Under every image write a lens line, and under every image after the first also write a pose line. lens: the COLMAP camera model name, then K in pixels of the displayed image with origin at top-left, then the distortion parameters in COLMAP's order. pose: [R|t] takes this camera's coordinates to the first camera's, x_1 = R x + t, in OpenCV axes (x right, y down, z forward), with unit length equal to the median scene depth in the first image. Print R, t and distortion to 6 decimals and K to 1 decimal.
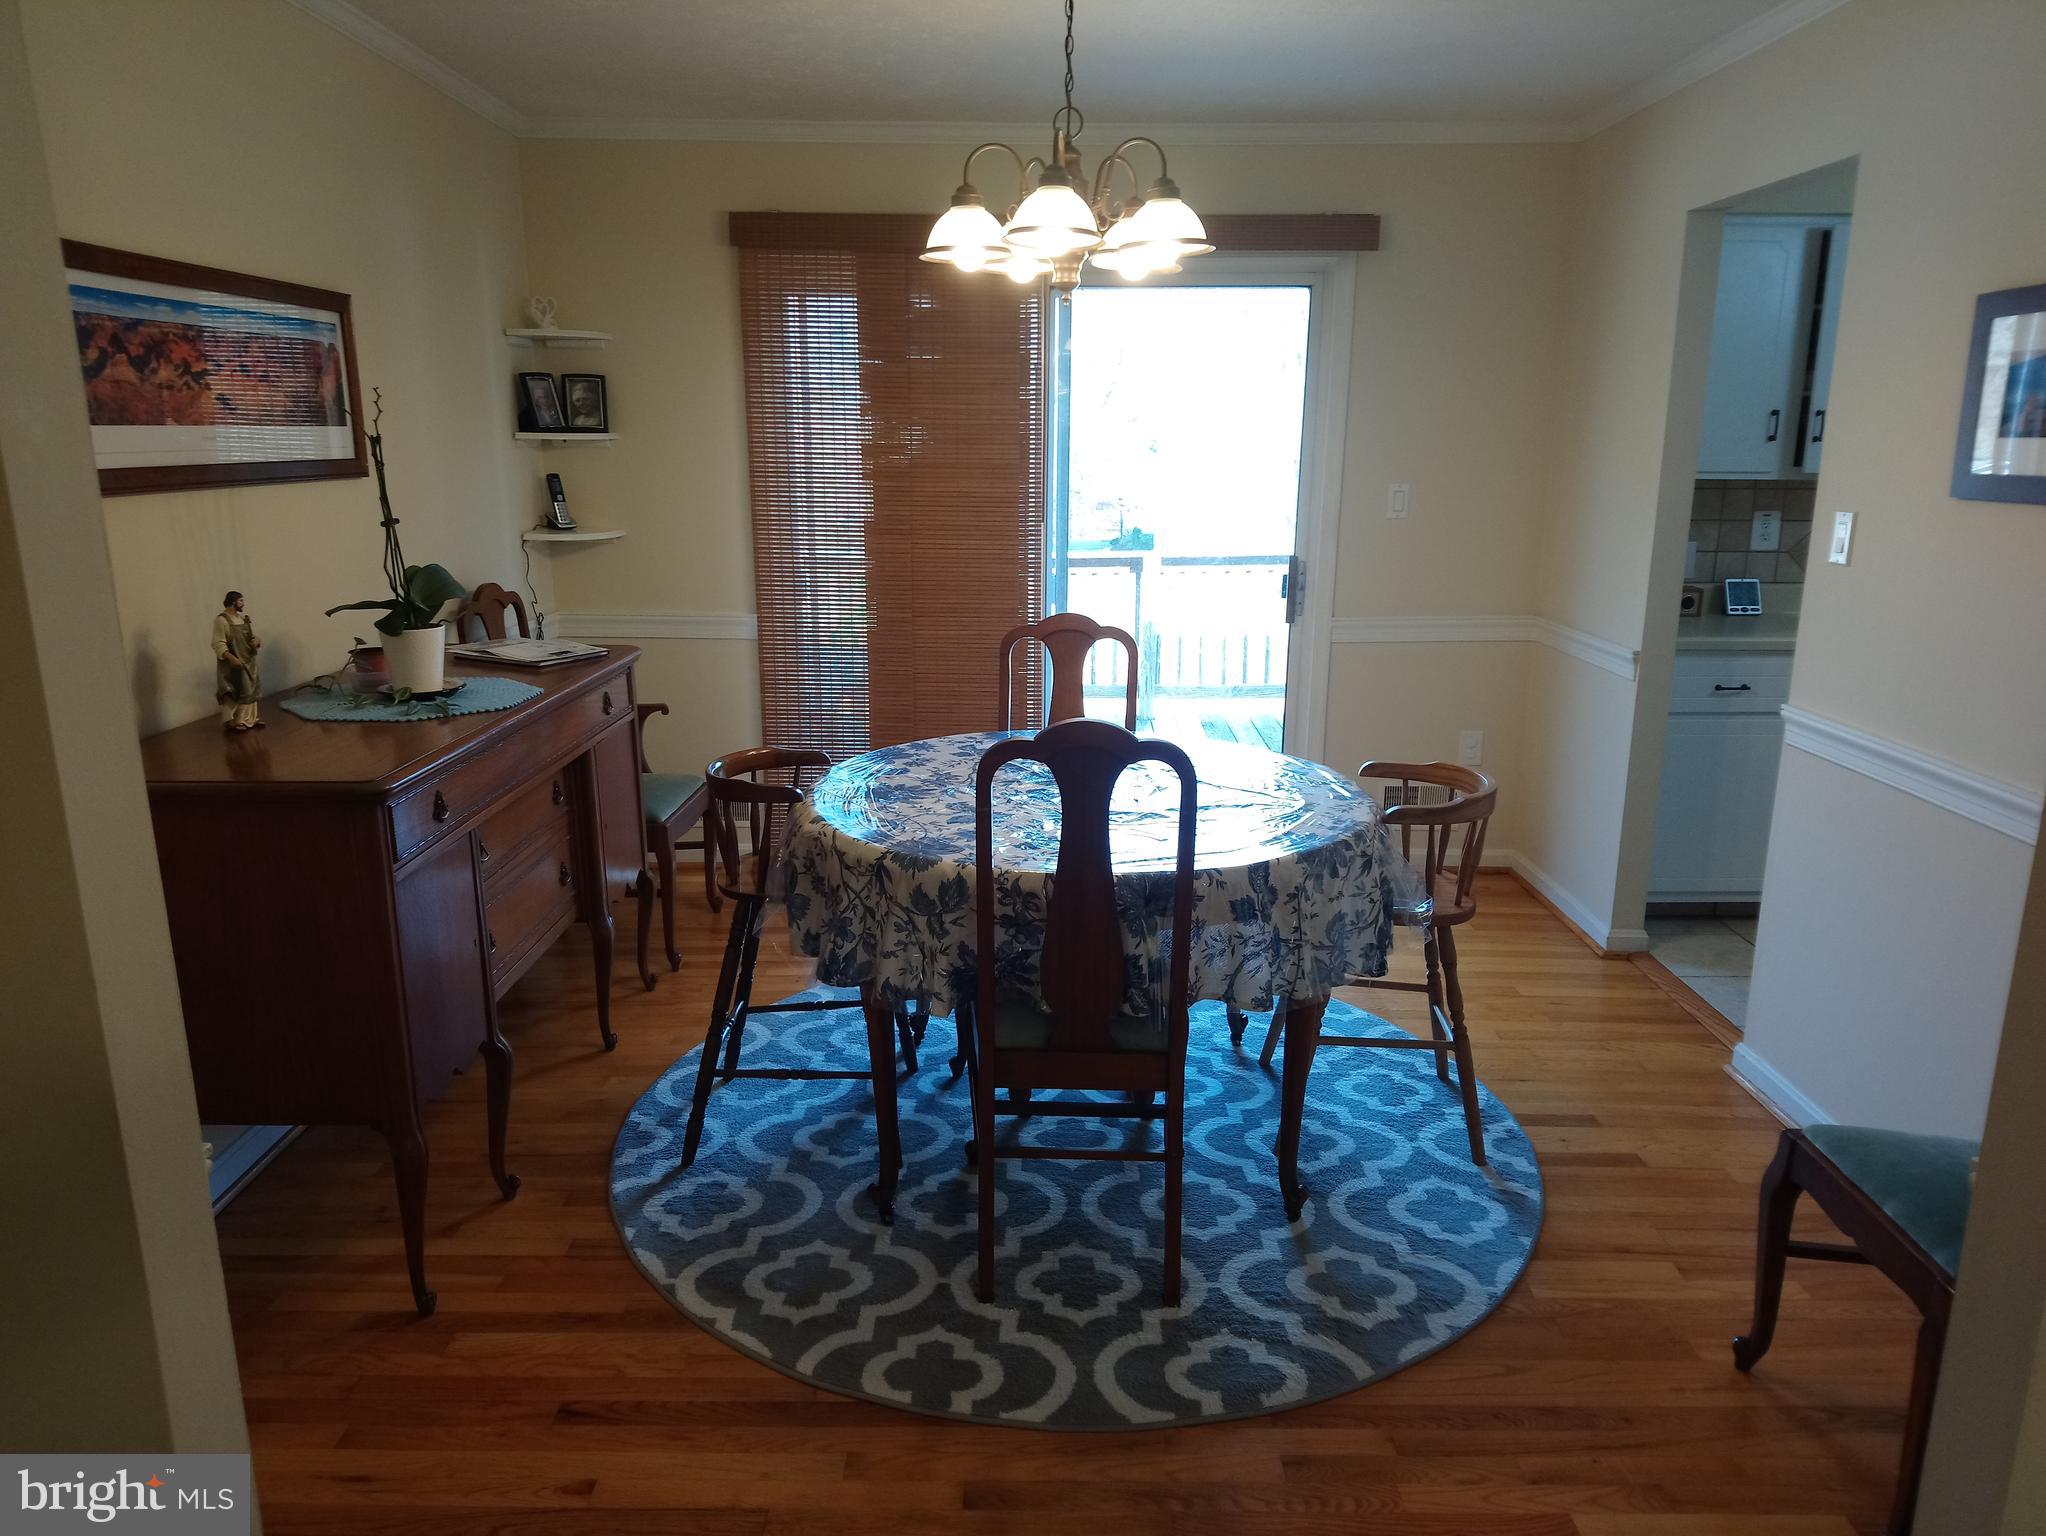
lens RADIAL K [[1373.3, 0, 1021.5], [0, 1373.3, 790.9], [0, 0, 1]] dist [0.070658, -0.087050]
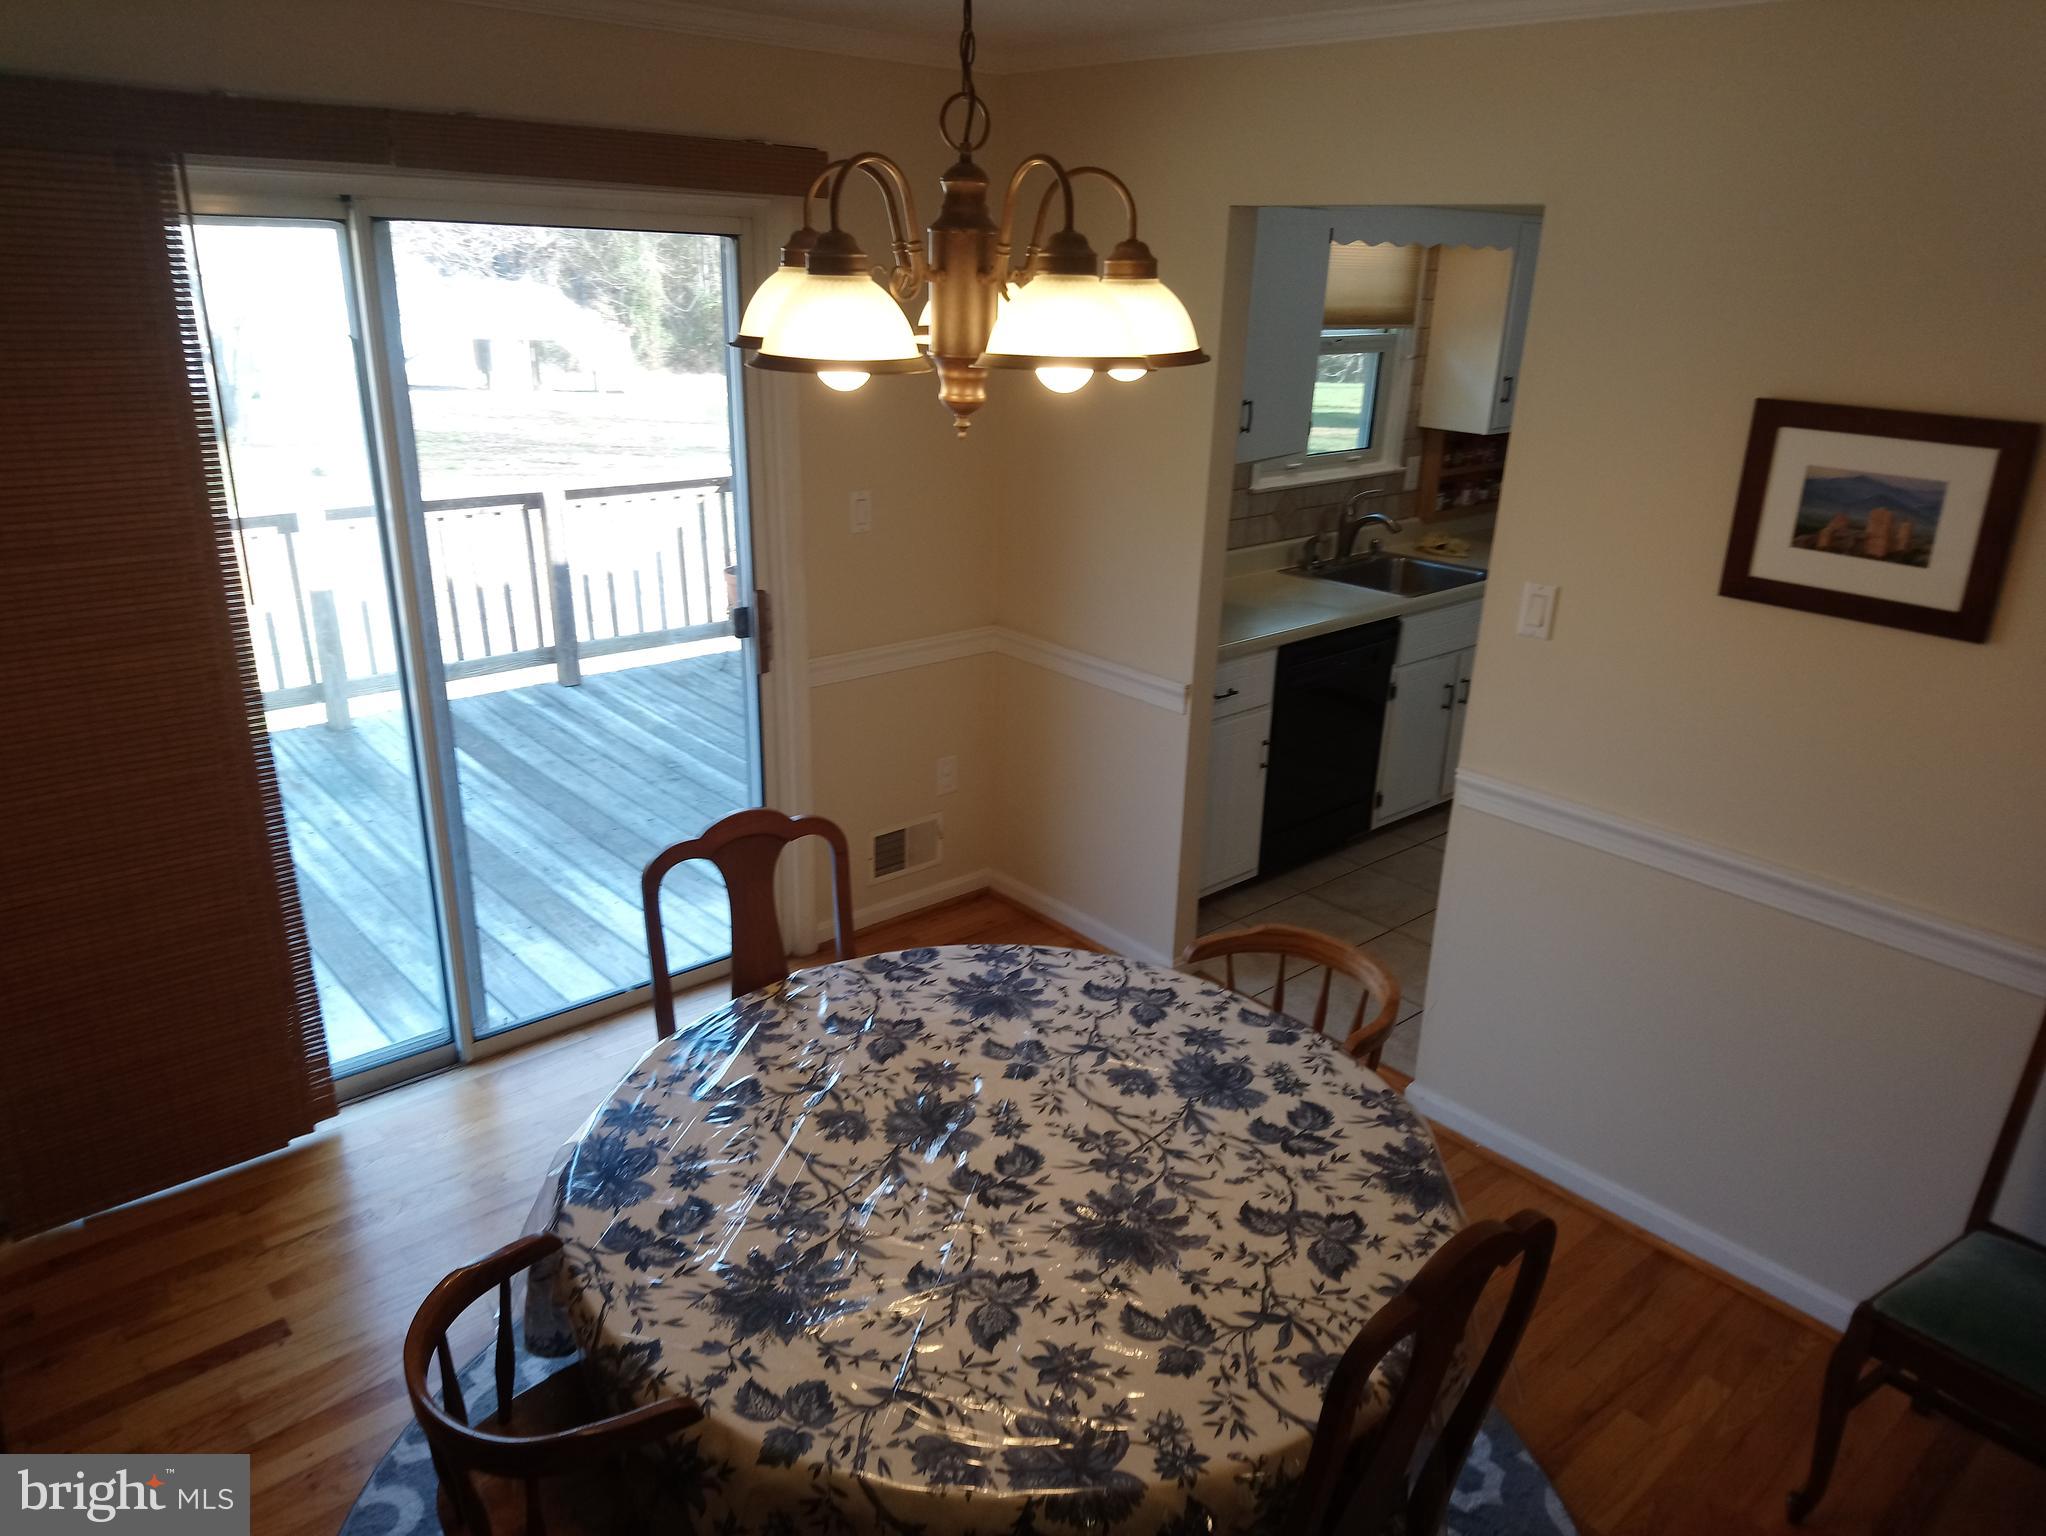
lens RADIAL K [[1367.8, 0, 1018.4], [0, 1367.8, 780.7], [0, 0, 1]] dist [0.140791, -0.183935]
pose [[0.741802, -0.215856, 0.634930, -0.358187], [0.137444, 0.975620, 0.171101, -0.303835], [-0.656383, -0.039656, 0.753385, 0.528659]]
